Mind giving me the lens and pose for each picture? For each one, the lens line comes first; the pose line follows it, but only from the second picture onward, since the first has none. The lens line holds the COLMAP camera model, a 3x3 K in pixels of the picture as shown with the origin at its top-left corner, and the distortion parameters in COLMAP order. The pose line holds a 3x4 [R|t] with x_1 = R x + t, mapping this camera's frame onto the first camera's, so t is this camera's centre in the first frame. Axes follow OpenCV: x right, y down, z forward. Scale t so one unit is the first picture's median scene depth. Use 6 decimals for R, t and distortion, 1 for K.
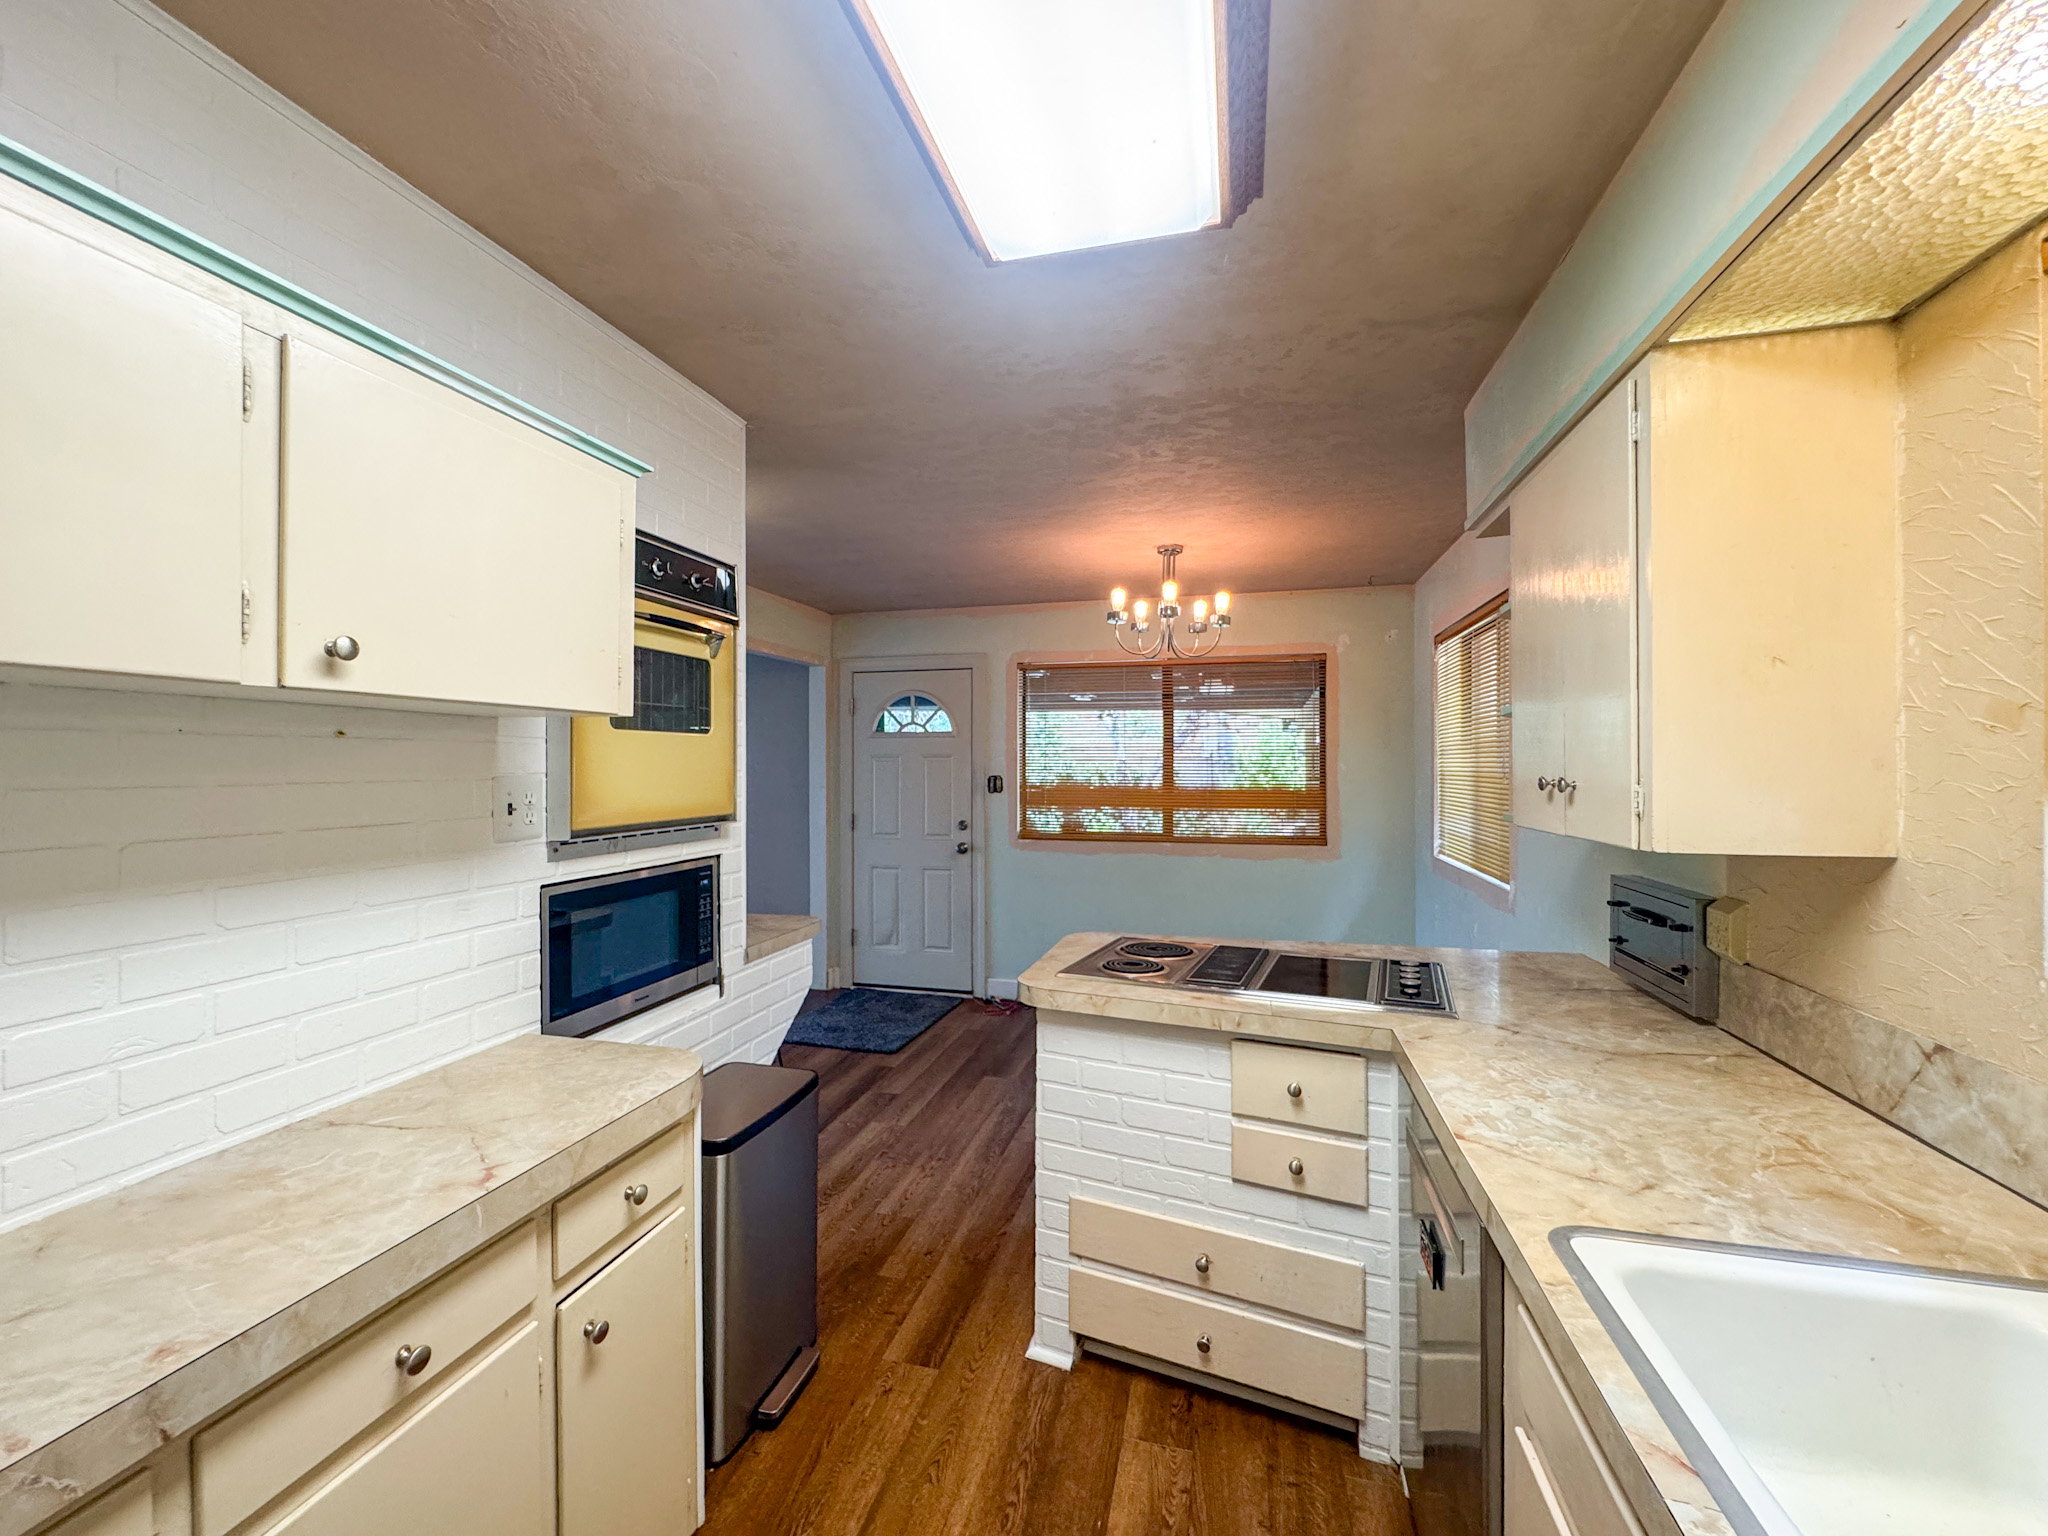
lens RADIAL K [[852.1, 0, 1030.3], [0, 852.1, 767.3], [0, 0, 1]] dist [-0.000757, 0.001352]
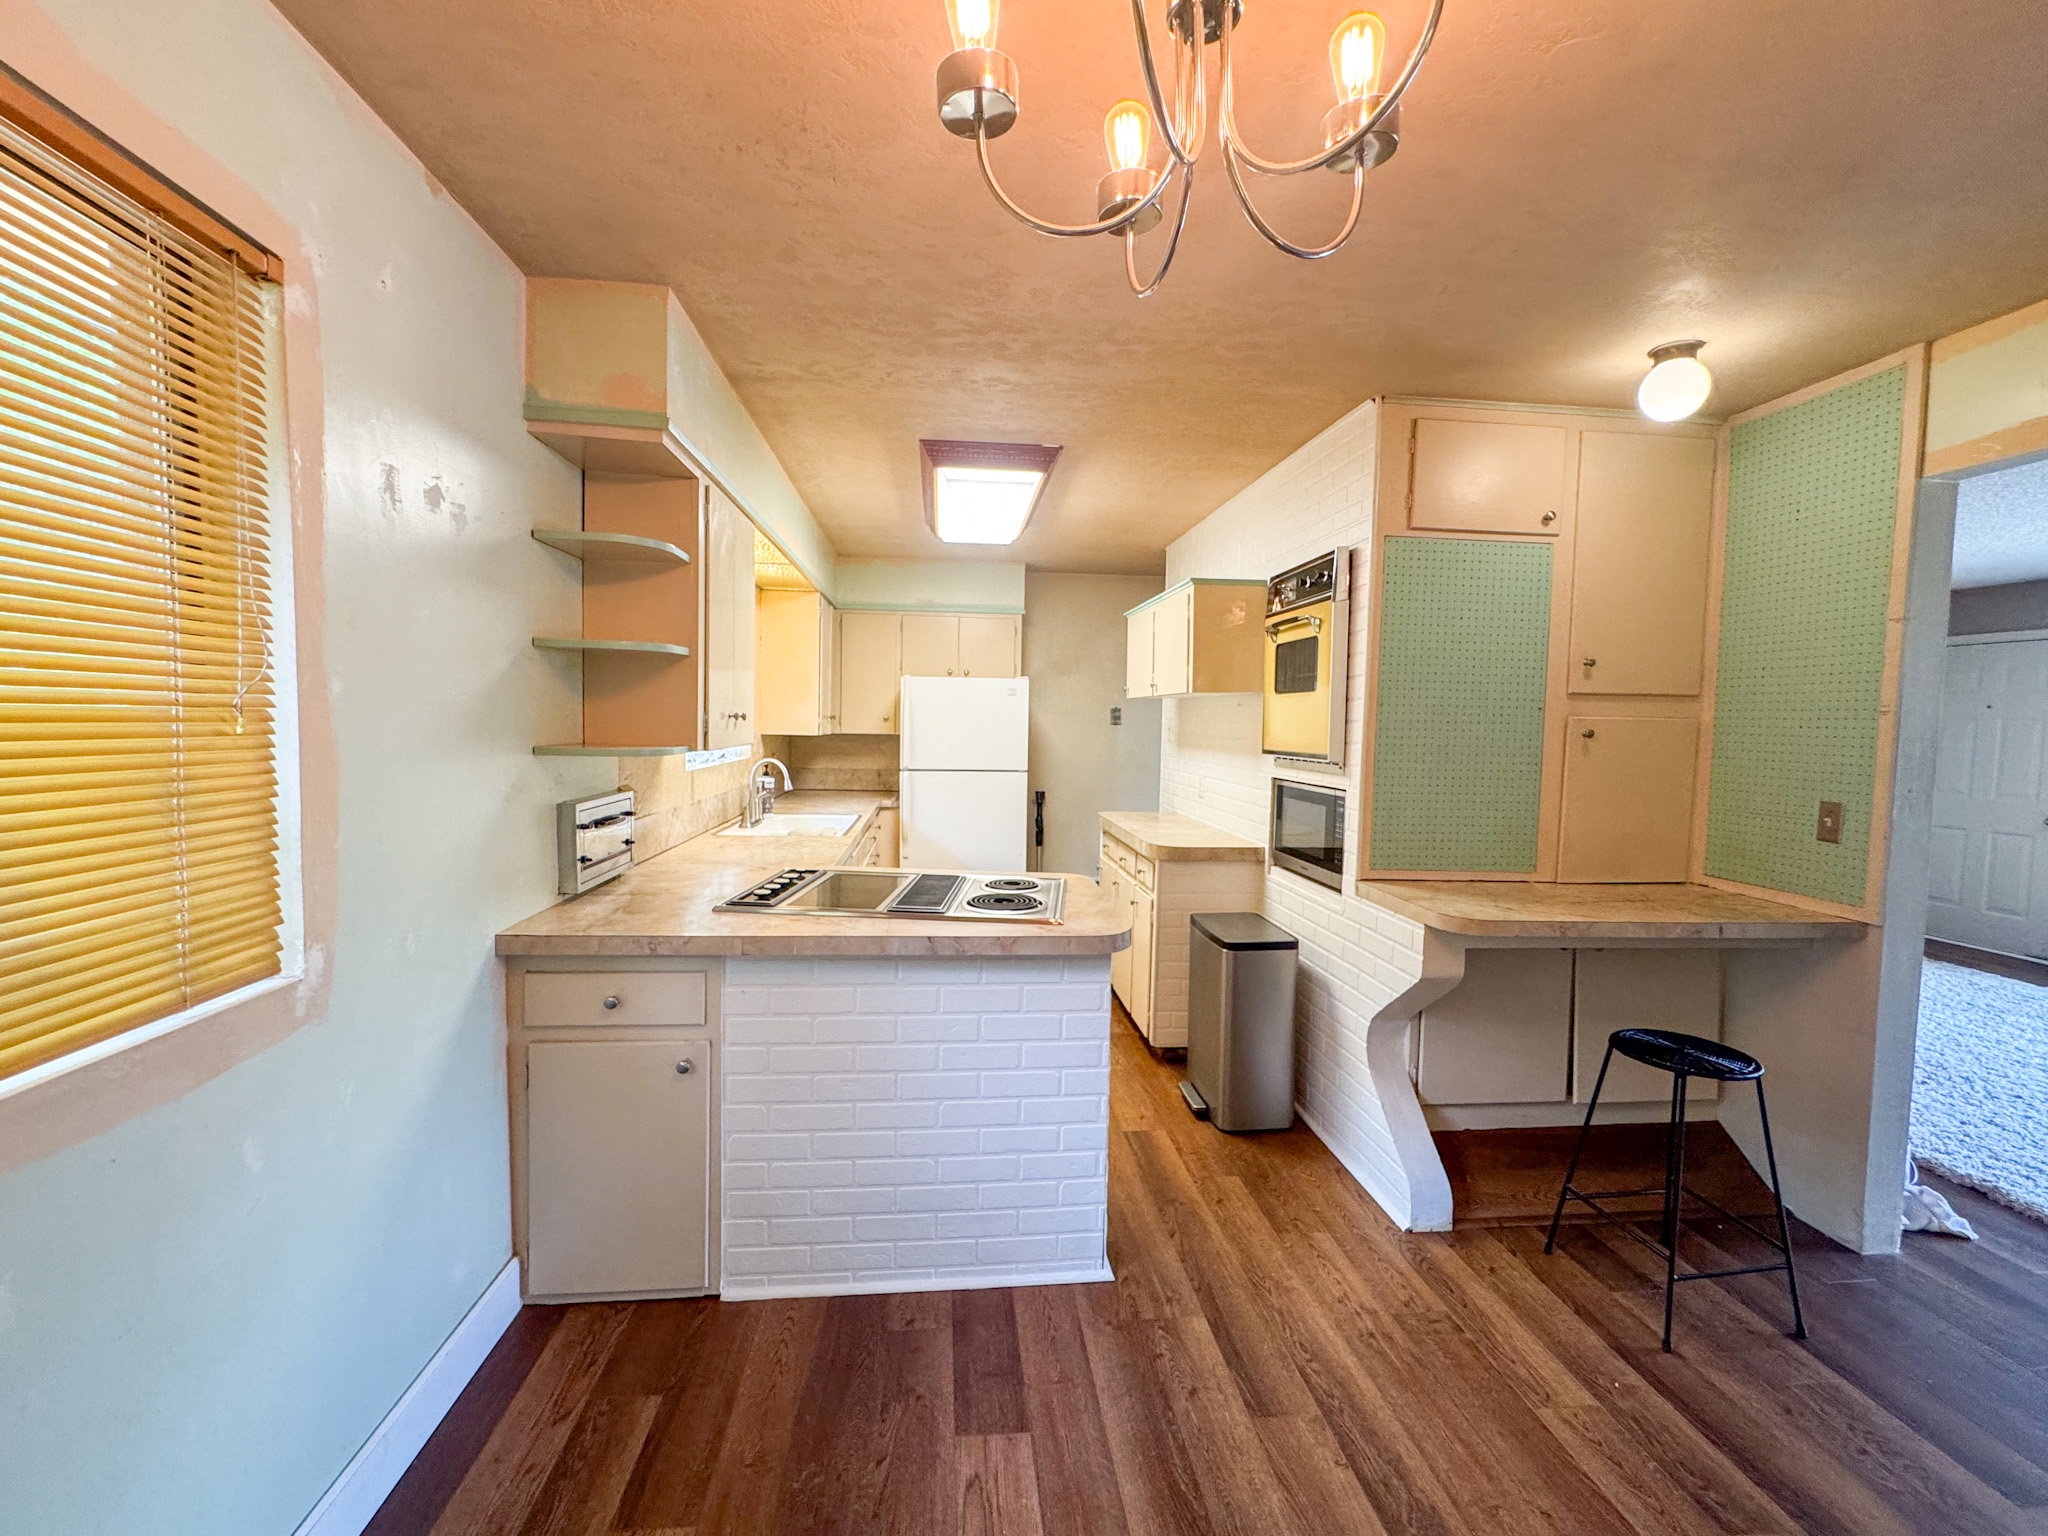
lens RADIAL K [[852.1, 0, 1030.3], [0, 852.1, 767.3], [0, 0, 1]] dist [-0.000757, 0.001352]
pose [[-0.940242, 0.003096, -0.340492, 0.441342], [-0.018564, 0.998005, 0.060338, 0.005740], [0.339999, 0.063053, -0.938310, 1.882097]]
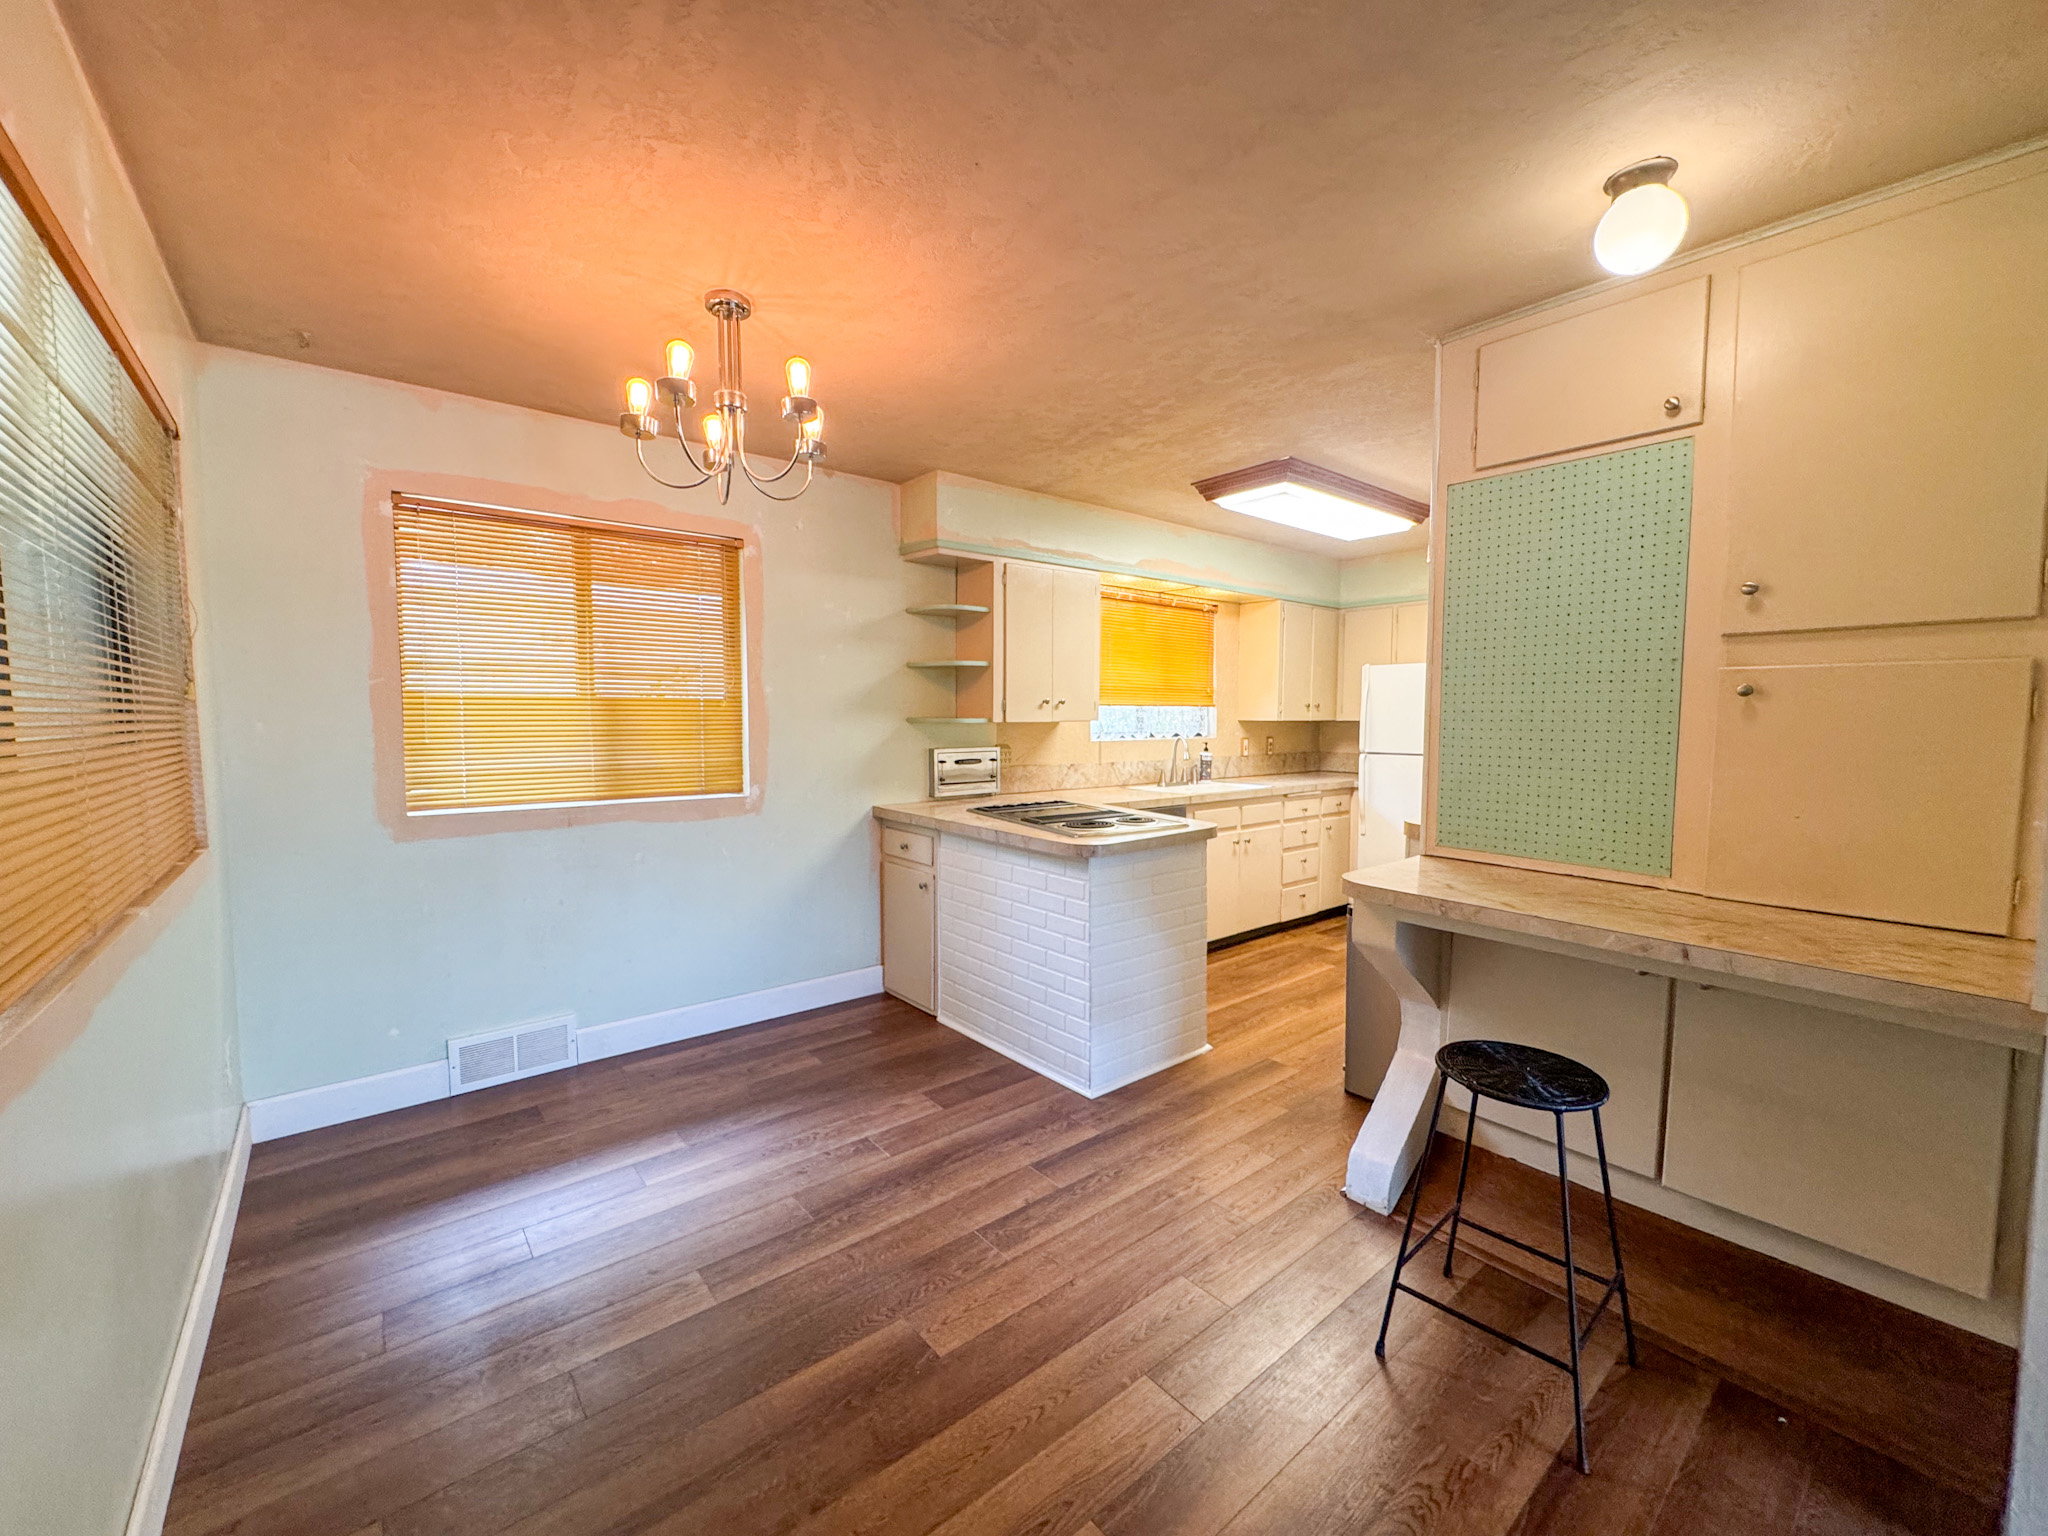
lens RADIAL K [[823.8, 0, 1024.0], [0, 823.8, 768.0], [0, 0, 1]] dist [-0.000501, 0.000075]
pose [[-0.805765, -0.039014, 0.590949, -0.536016], [0.001226, 0.997716, 0.067541, 0.035165], [-0.592234, 0.055146, -0.803877, 2.094844]]
